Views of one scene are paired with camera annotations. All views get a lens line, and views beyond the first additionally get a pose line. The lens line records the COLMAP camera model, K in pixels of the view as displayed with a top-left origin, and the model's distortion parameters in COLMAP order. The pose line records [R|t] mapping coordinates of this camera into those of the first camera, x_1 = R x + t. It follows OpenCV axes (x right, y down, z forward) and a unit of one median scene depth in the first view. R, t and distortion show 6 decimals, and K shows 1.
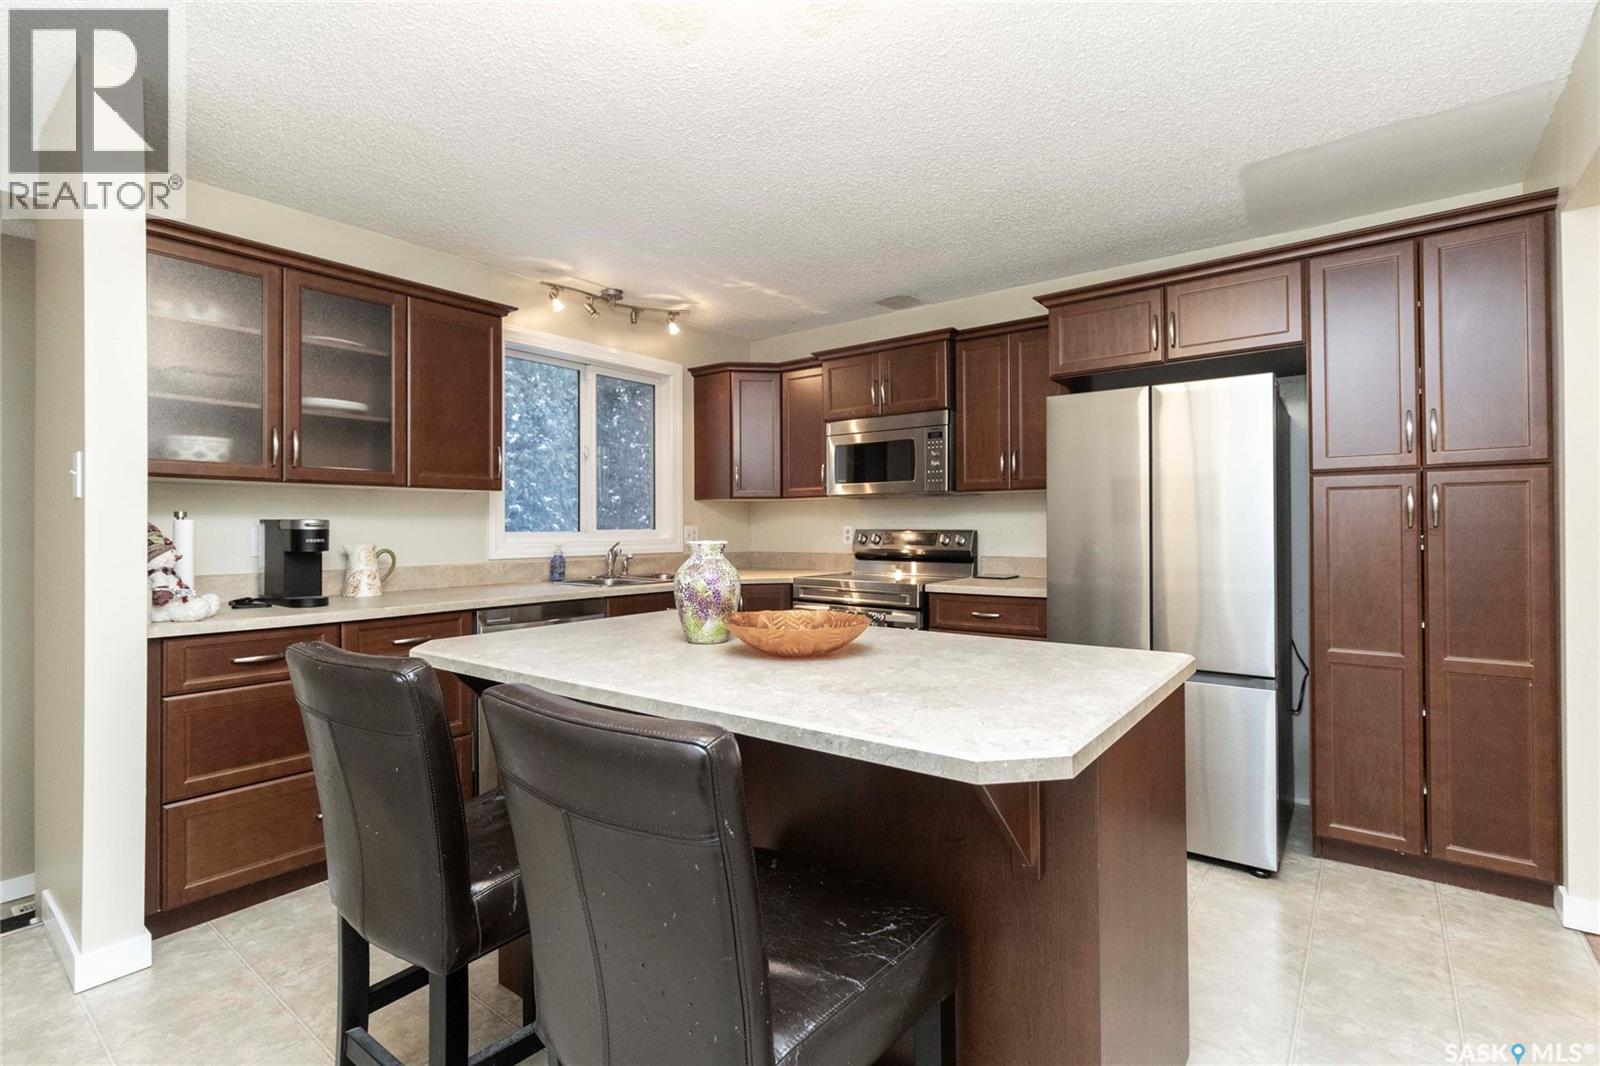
lens RADIAL K [[749.6, 0, 812.6], [0, 749.6, 531.5], [0, 0, 1]] dist [0.003721, 0.000115]
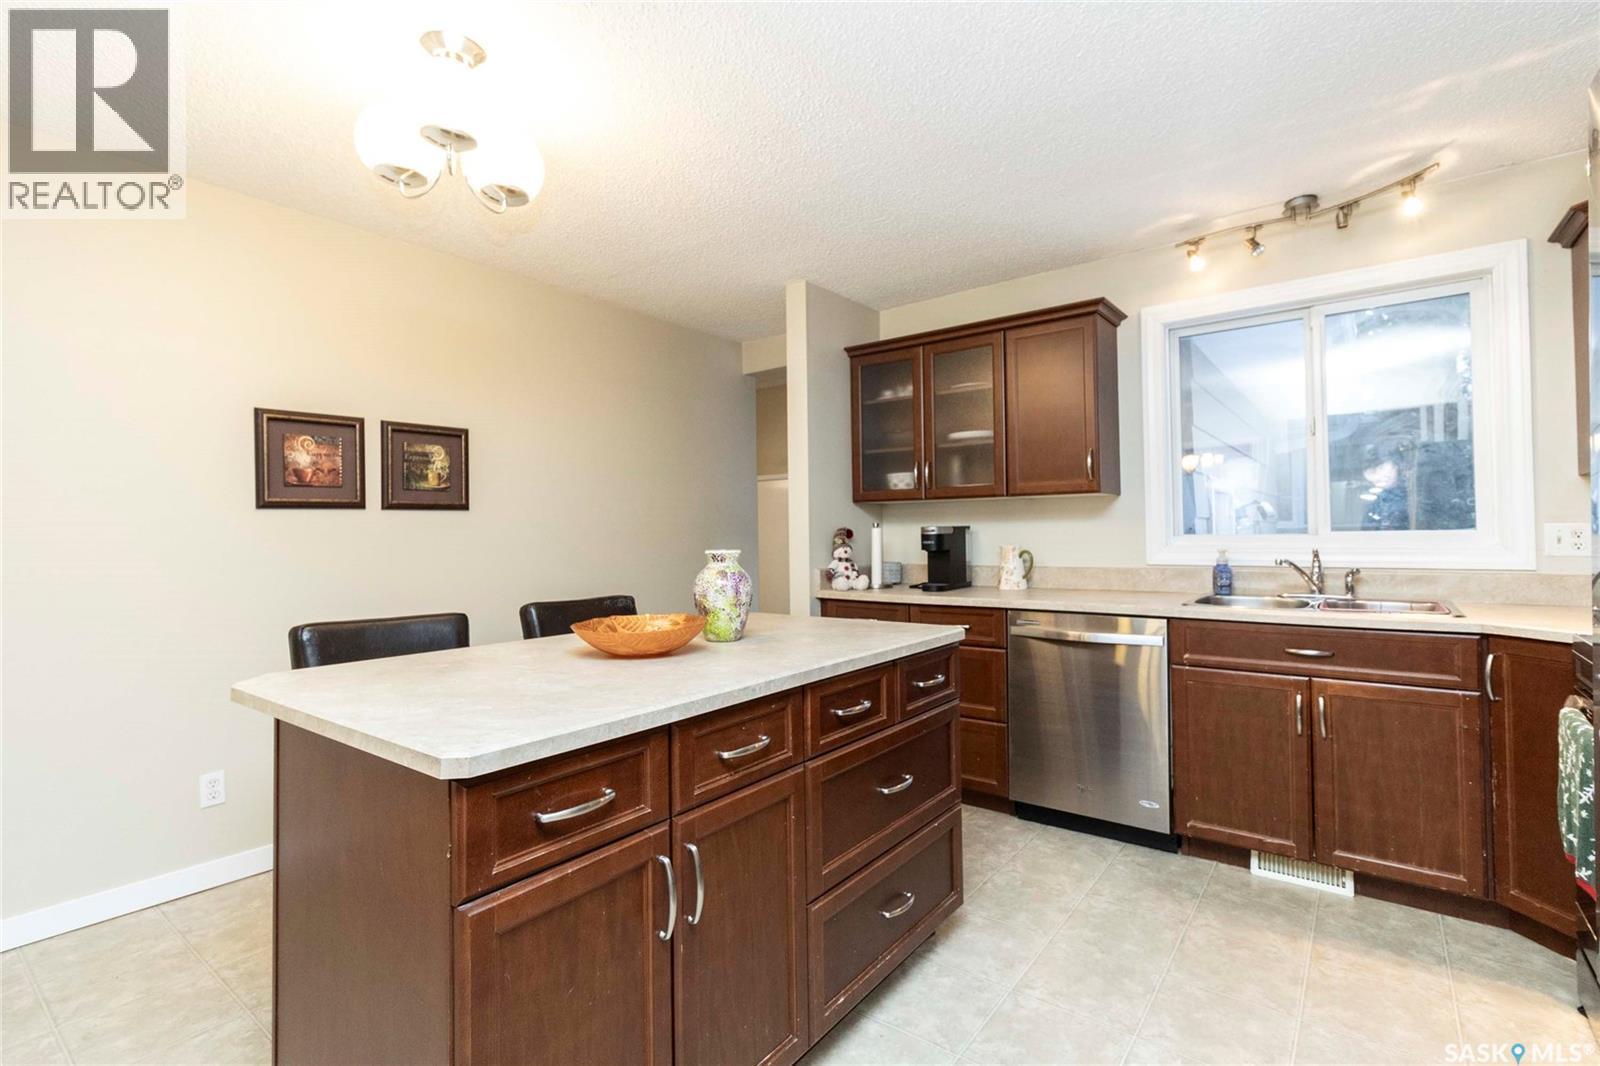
lens RADIAL K [[749.6, 0, 812.6], [0, 749.6, 531.5], [0, 0, 1]] dist [0.003721, 0.000115]
pose [[-0.002949, -0.002589, -0.999992, 0.548873], [0.006854, 0.999973, -0.002609, -0.003996], [0.999972, -0.006862, -0.002931, 0.636371]]
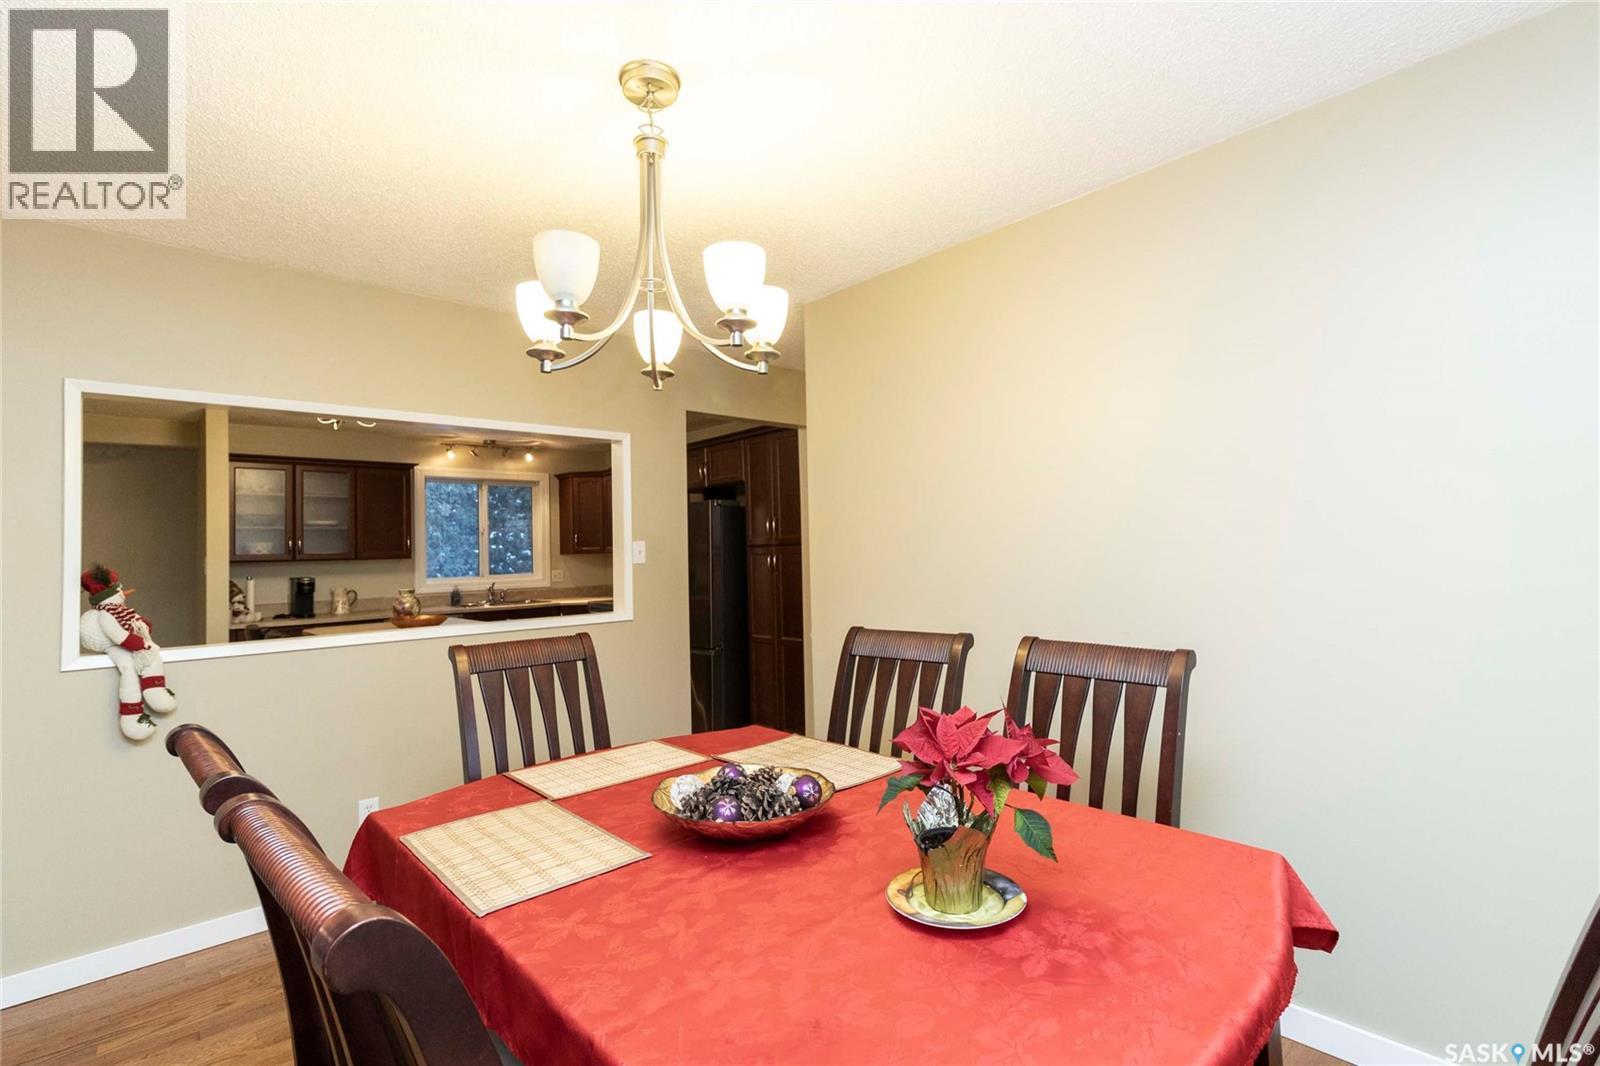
lens RADIAL K [[749.6, 0, 812.6], [0, 749.6, 531.5], [0, 0, 1]] dist [0.003721, 0.000115]
pose [[0.985127, -0.027290, -0.169645, 0.943206], [0.022448, 0.999286, -0.030392, -0.041876], [0.170353, 0.026132, 0.985036, -0.739206]]
